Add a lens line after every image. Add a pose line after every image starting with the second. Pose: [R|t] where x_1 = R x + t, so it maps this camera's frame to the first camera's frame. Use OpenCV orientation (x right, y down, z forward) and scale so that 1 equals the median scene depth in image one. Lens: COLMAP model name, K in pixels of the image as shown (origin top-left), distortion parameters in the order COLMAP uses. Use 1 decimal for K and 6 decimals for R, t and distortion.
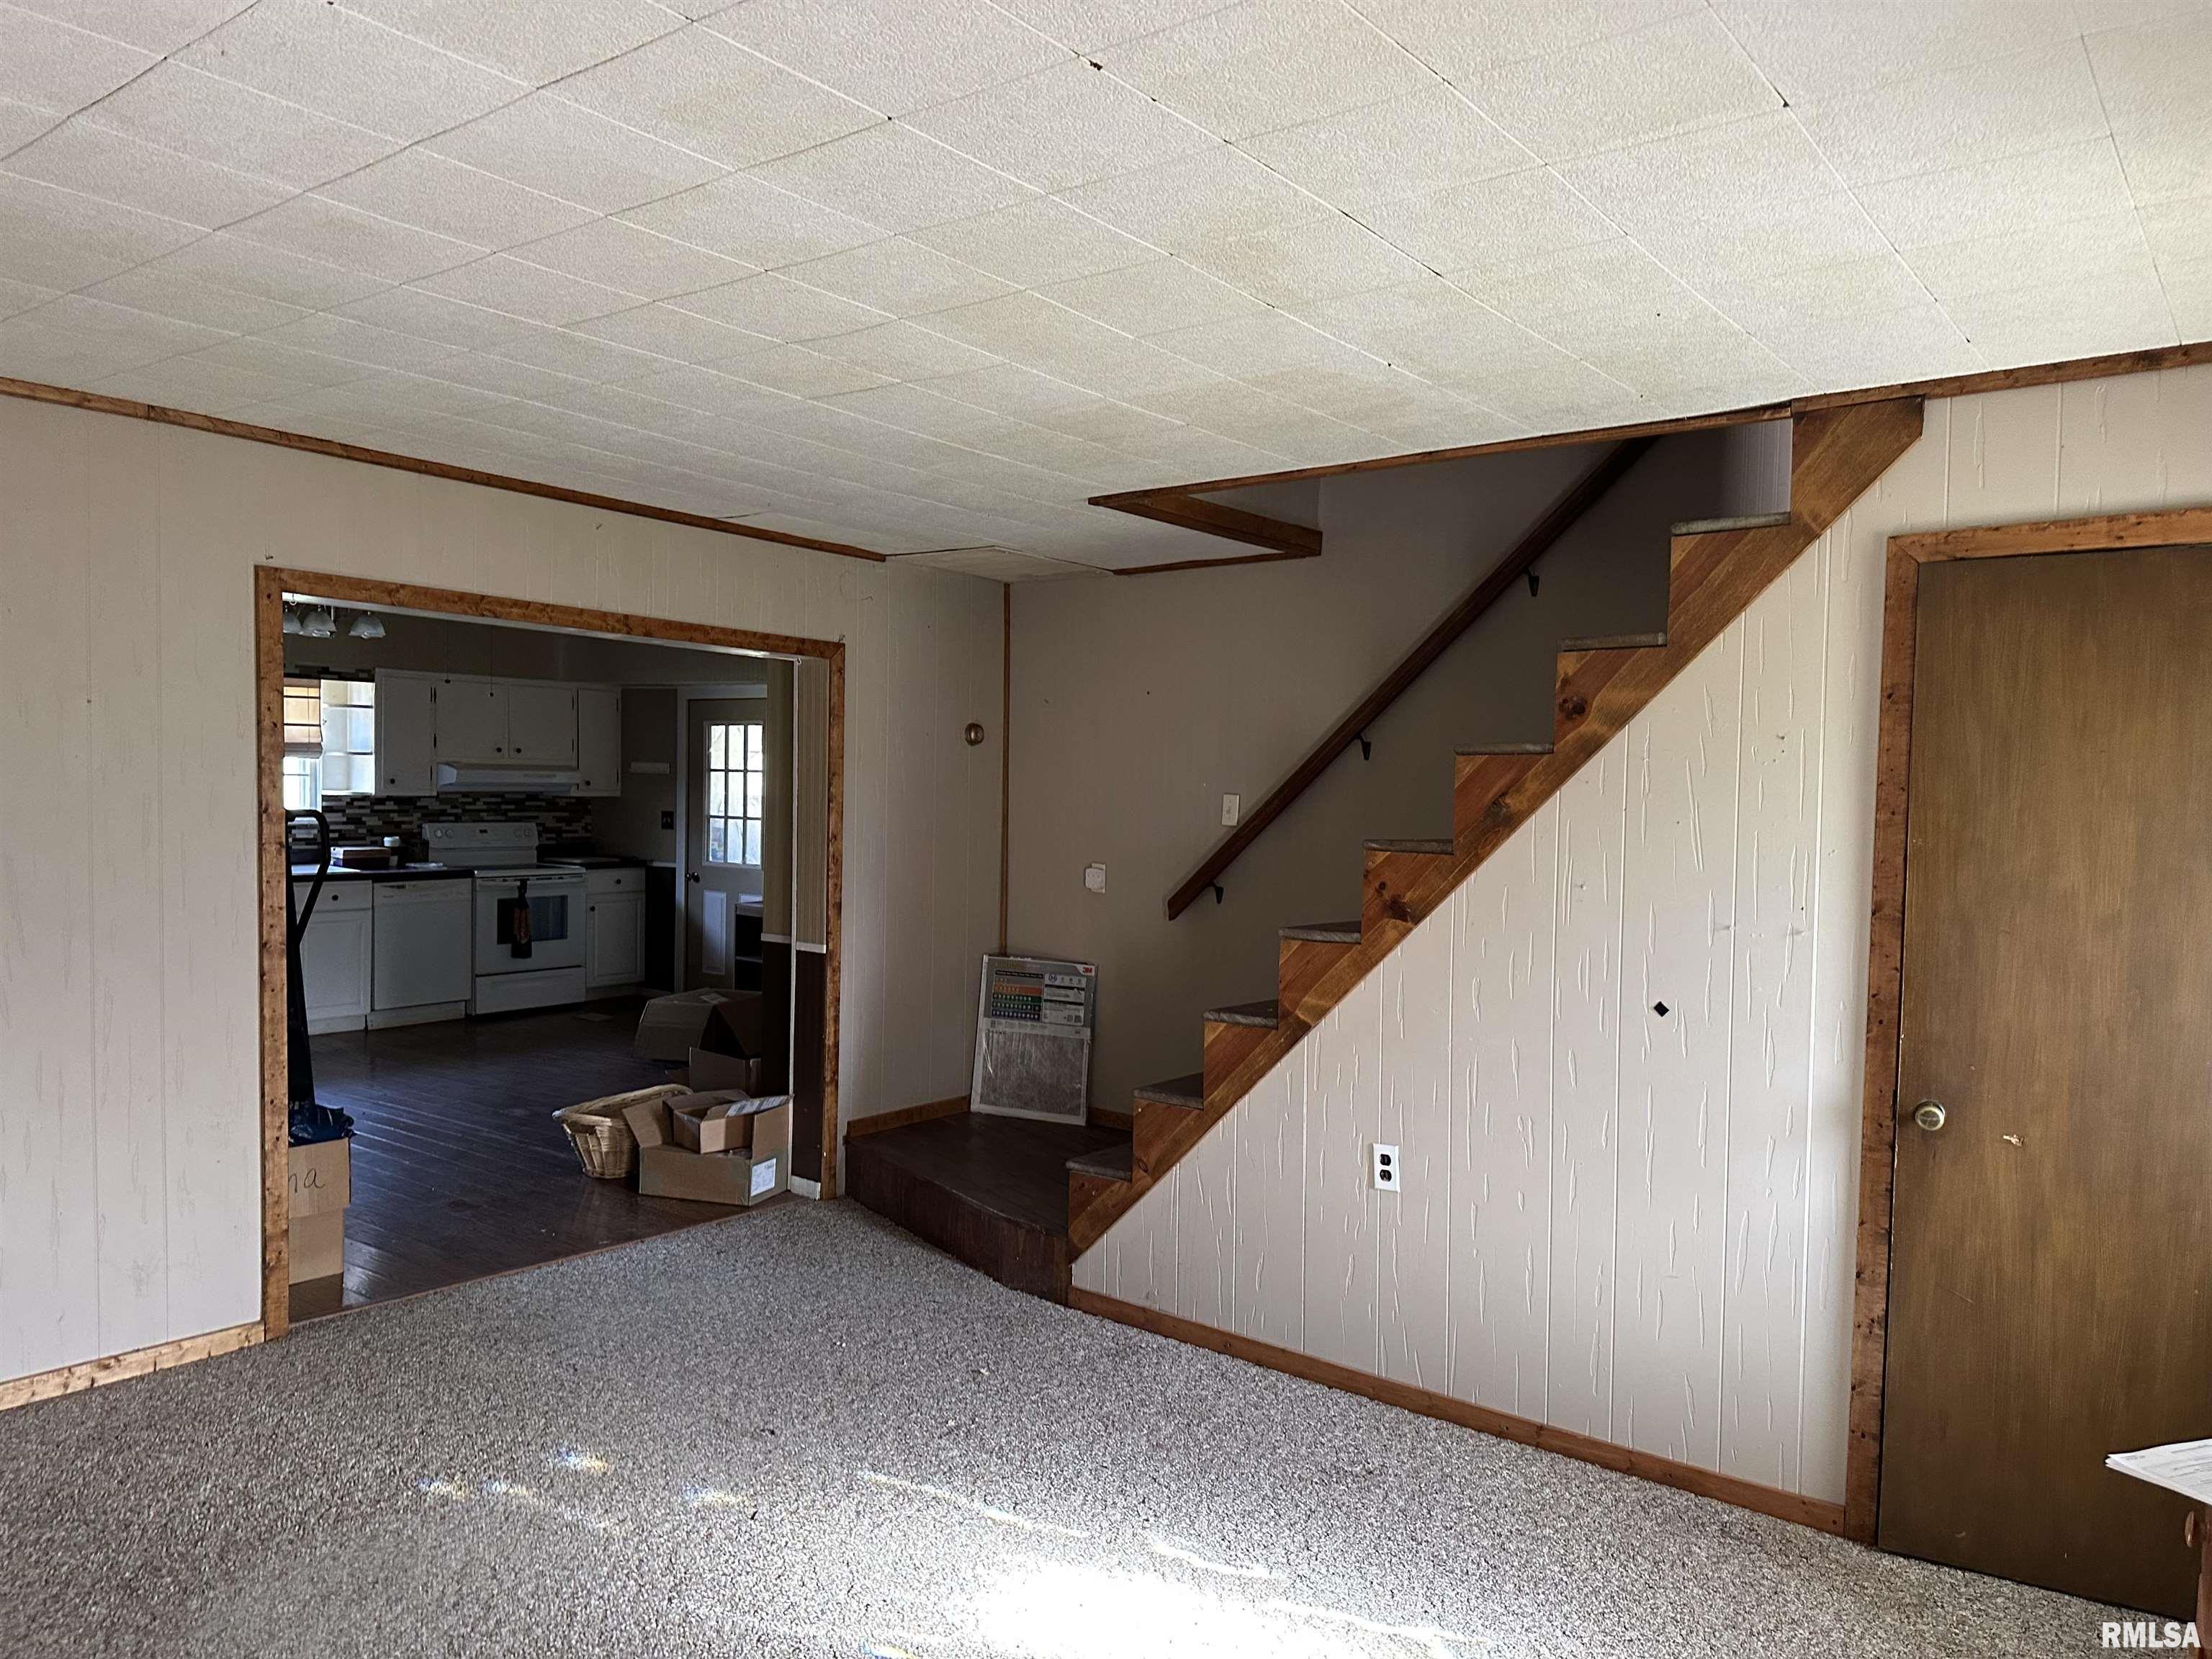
lens RADIAL K [[1555.2, 0, 1104.9], [0, 1555.2, 830.3], [0, 0, 1]] dist [0.013836, 0.000634]
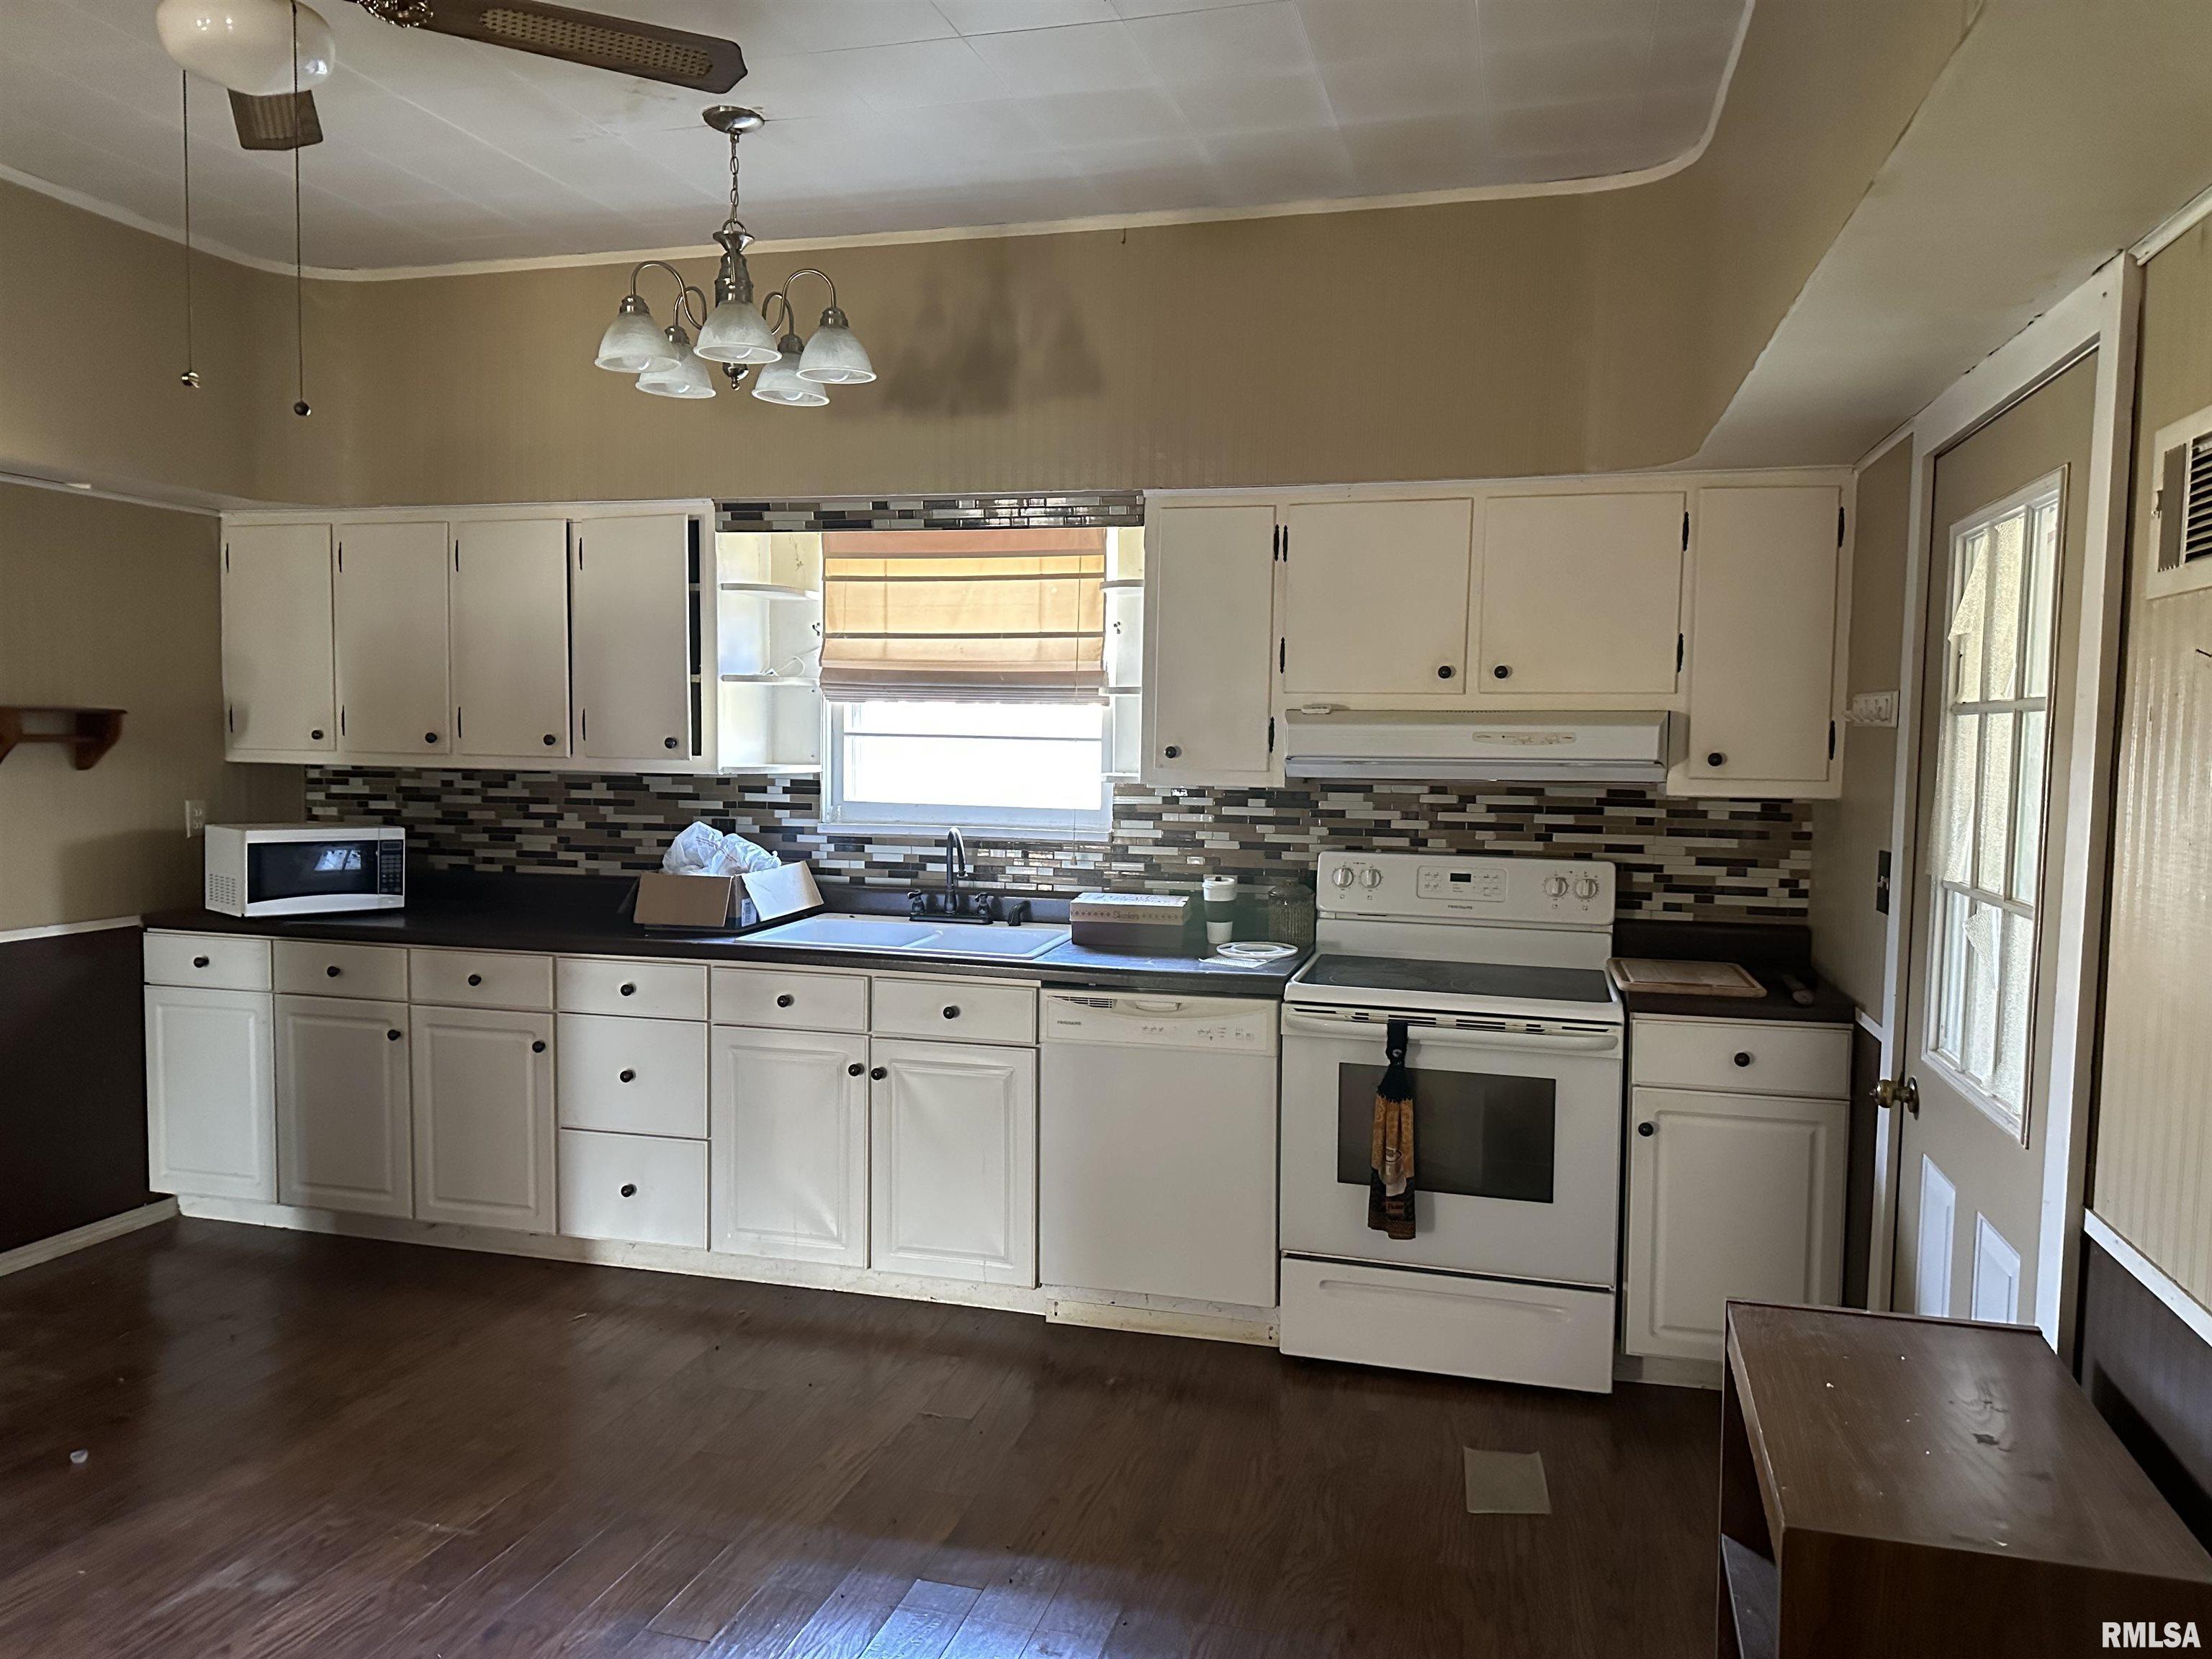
lens RADIAL K [[1555.2, 0, 1105.2], [0, 1555.2, 819.5], [0, 0, 1]] dist [0.013836, 0.000634]
pose [[0.370092, 0.036797, -0.928266, -0.061319], [-0.036360, 0.999023, 0.025105, -0.021797], [0.928283, 0.024461, 0.371068, 0.785694]]
